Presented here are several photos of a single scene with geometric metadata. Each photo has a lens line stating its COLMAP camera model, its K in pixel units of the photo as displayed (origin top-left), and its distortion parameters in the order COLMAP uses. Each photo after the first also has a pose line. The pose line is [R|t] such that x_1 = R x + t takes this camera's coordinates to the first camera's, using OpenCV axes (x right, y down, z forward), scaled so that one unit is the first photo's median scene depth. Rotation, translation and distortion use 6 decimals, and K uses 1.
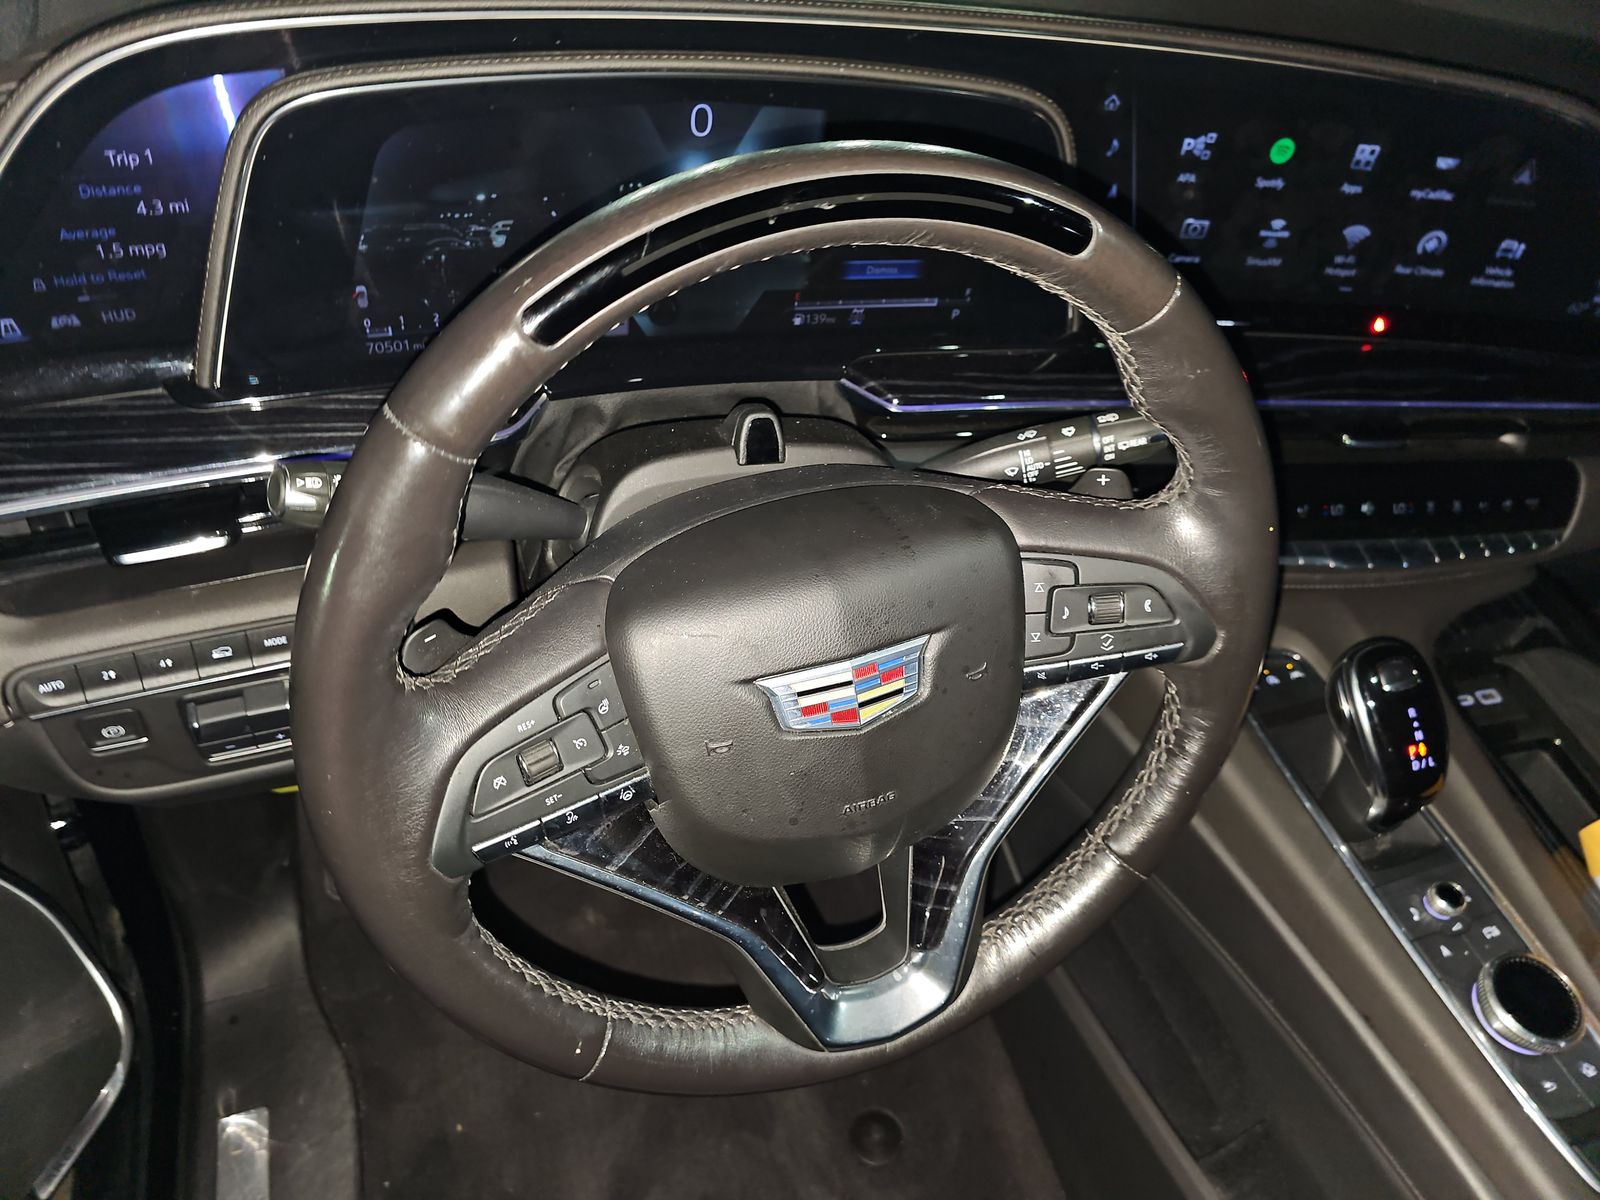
lens RADIAL K [[1051.7, 0, 800.0], [0, 1051.7, 600.0], [0, 0, 1]] dist [0.058491, -0.084444]
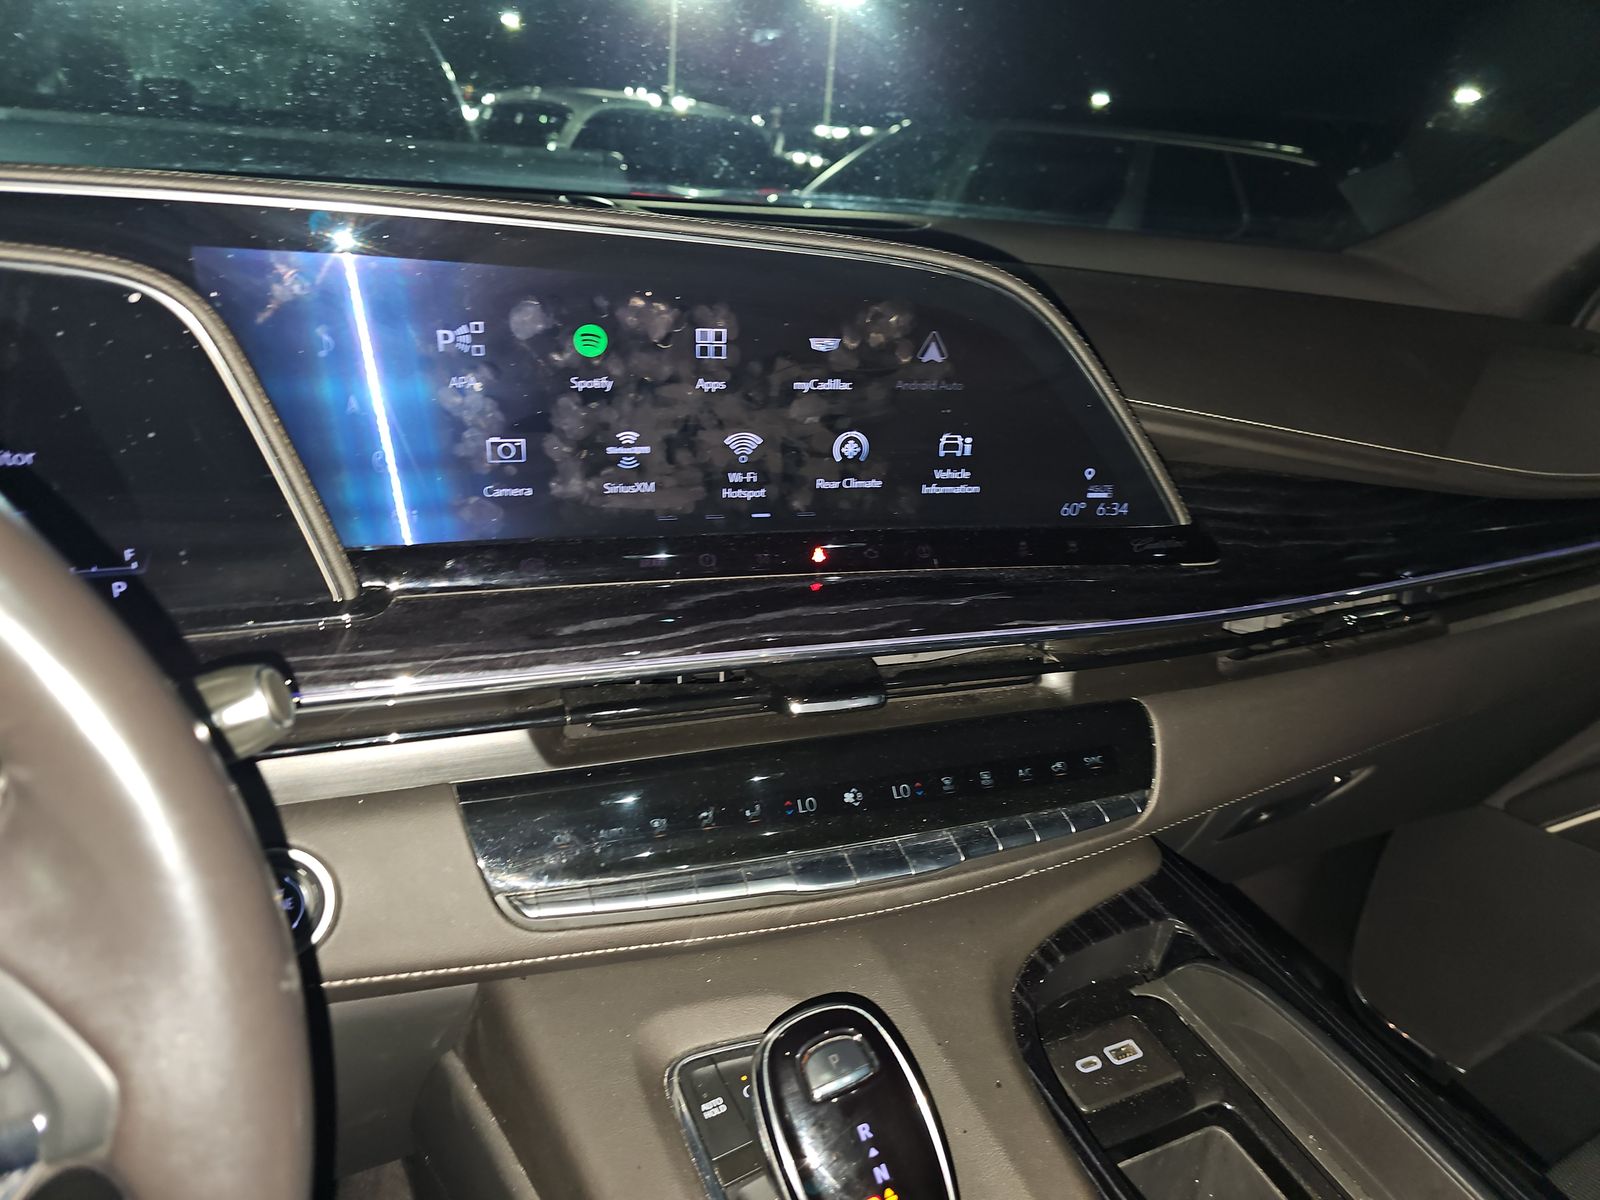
lens RADIAL K [[1051.7, 0, 800.0], [0, 1051.7, 600.0], [0, 0, 1]] dist [0.058491, -0.084444]
pose [[0.982574, -0.112956, 0.147615, 0.422990], [0.158361, 0.924531, -0.346648, 0.029631], [-0.097319, 0.363984, 0.926307, 0.320113]]
